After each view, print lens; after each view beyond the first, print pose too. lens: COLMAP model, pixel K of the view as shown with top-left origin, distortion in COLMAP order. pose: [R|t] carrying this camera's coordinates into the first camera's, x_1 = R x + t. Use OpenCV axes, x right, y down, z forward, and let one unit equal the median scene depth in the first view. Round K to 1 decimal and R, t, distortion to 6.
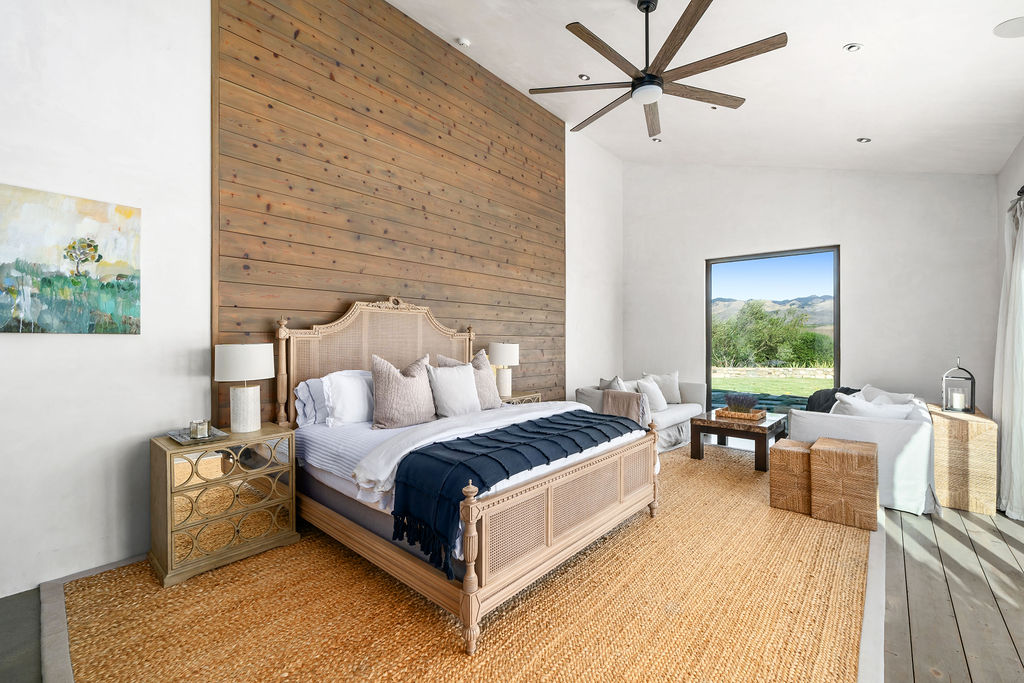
lens RADIAL K [[436.2, 0, 510.6], [0, 436.2, 337.8], [0, 0, 1]] dist [-0.004428, -0.001094]
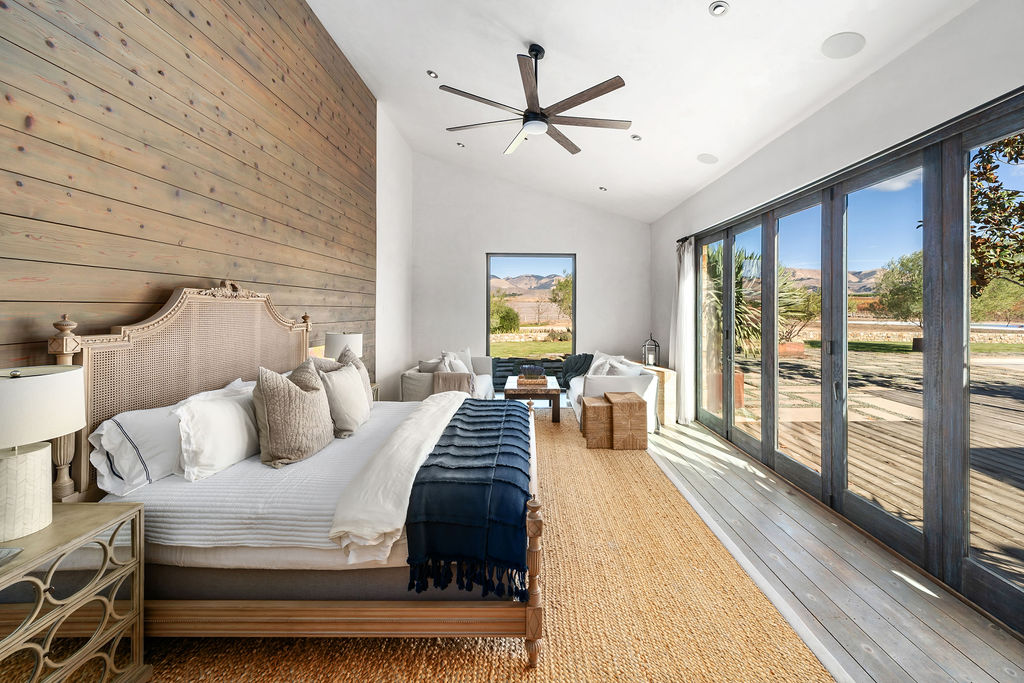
lens RADIAL K [[406.2, 0, 536.1], [0, 406.2, 304.1], [0, 0, 1]] dist [-0.009101, 0.000641]
pose [[0.738373, 0.008481, 0.674340, -0.338722], [-0.005178, 0.999963, -0.006907, -0.051136], [-0.674373, 0.001608, 0.738389, 0.139608]]
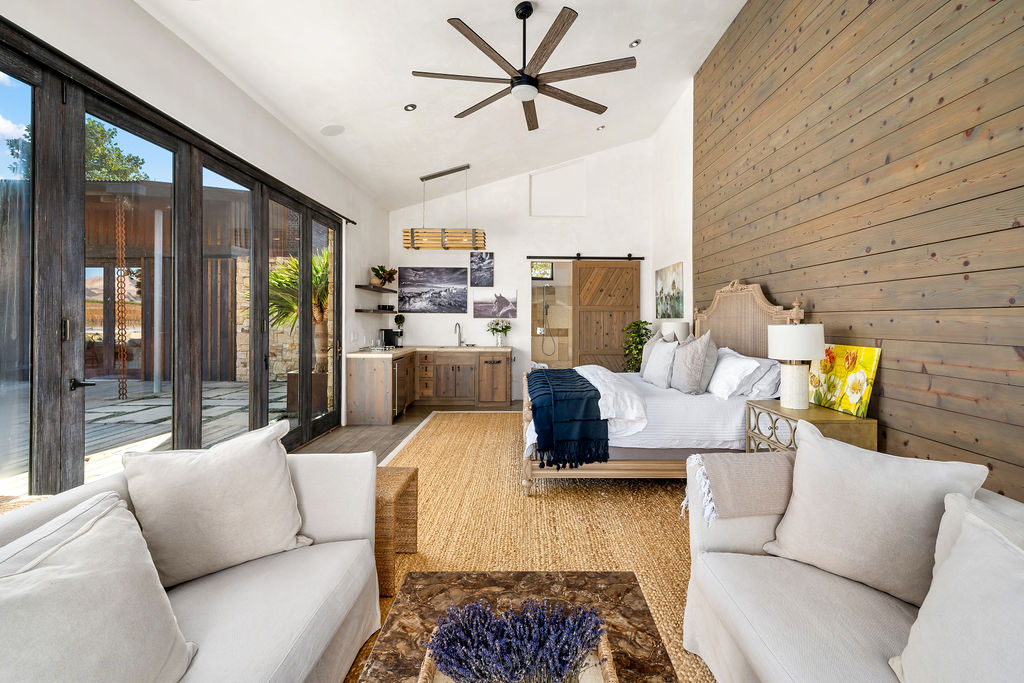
lens RADIAL K [[436.2, 0, 526.9], [0, 436.2, 320.9], [0, 0, 1]] dist [-0.004428, -0.001094]
pose [[-0.744868, -0.008671, -0.667155, 0.813679], [-0.005381, 0.999961, -0.006988, 0.016166], [0.667190, -0.001615, -0.744886, 1.429593]]
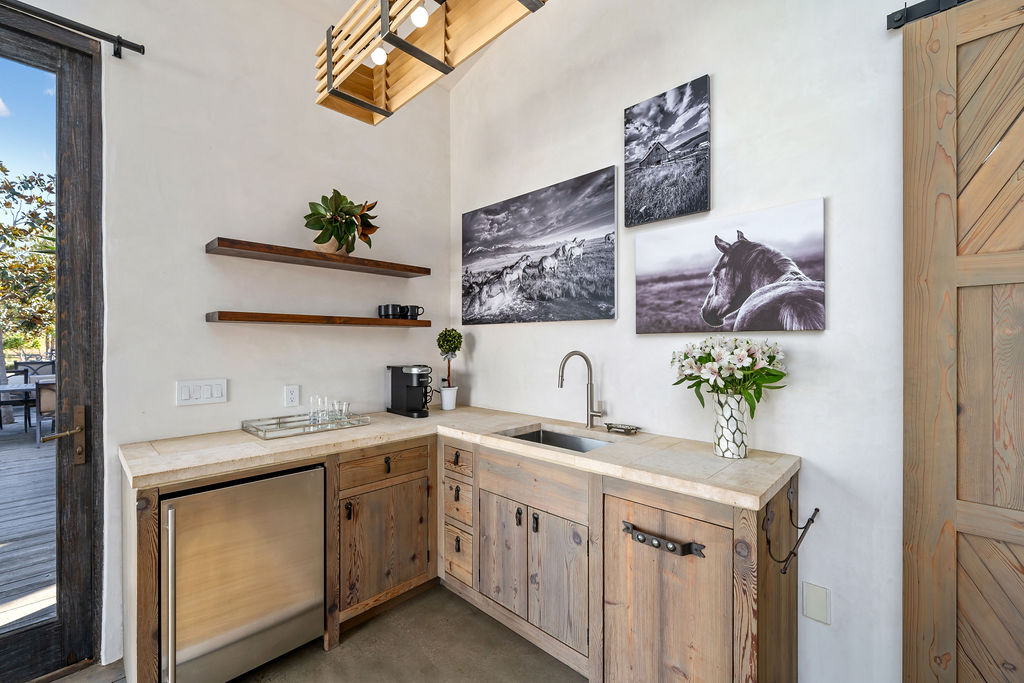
lens RADIAL K [[436.2, 0, 477.3], [0, 436.2, 345.7], [0, 0, 1]] dist [-0.004428, -0.001094]
pose [[-0.997187, -0.003807, 0.074860, 0.536302], [-0.003616, 0.999990, 0.002687, 0.012742], [-0.074870, 0.002409, -0.997190, 1.129719]]
